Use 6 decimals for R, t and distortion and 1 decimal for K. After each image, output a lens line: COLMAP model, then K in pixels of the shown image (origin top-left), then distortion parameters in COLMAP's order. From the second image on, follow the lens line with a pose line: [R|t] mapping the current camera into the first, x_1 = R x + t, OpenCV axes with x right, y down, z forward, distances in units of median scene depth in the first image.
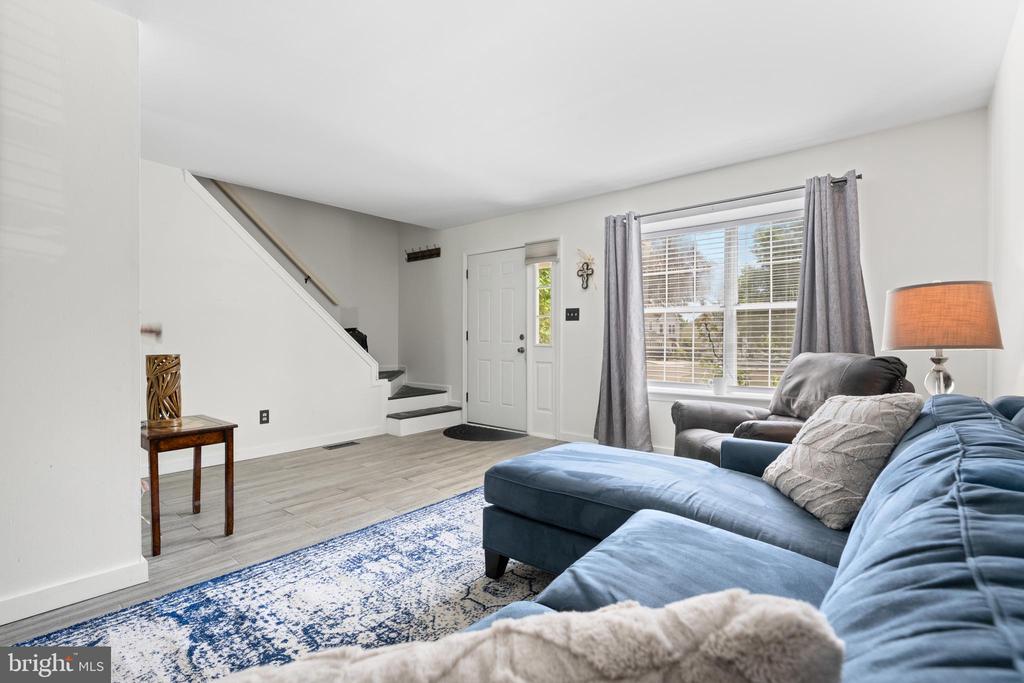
lens RADIAL K [[474.3, 0, 507.2], [0, 474.3, 340.1], [0, 0, 1]] dist [-0.000977, 0.000120]
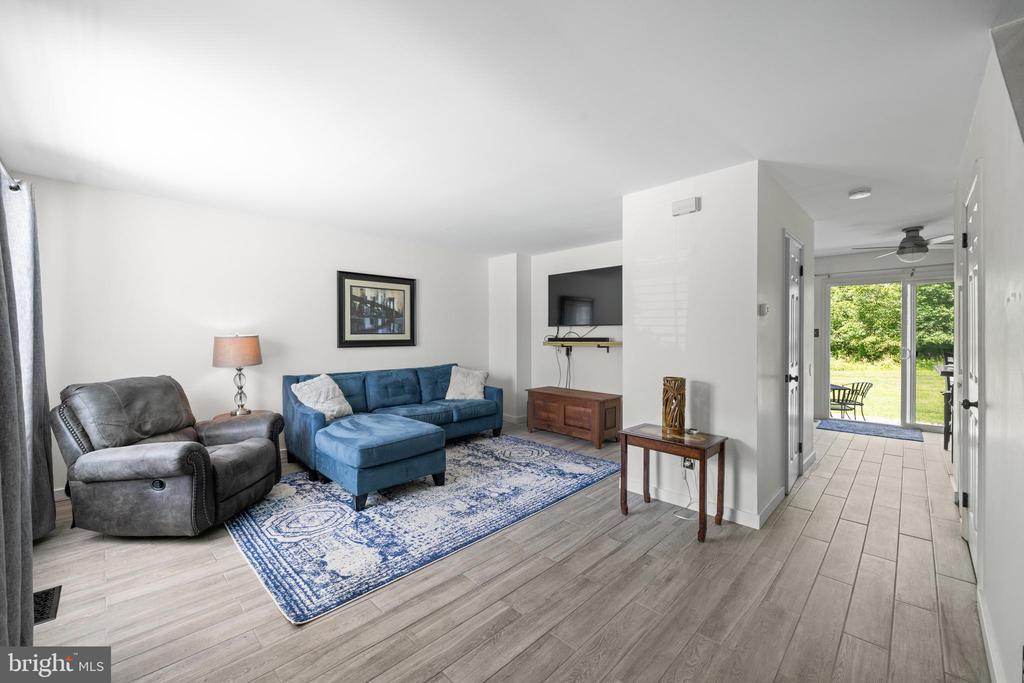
lens RADIAL K [[406.2, 0, 512.0], [0, 406.2, 341.5], [0, 0, 1]] dist [0.000033, 0.000119]
pose [[-0.997988, -0.000340, 0.063398, -0.342201], [0.000684, 0.999870, 0.016140, -0.087634], [-0.063395, 0.016151, -0.997858, 2.119374]]
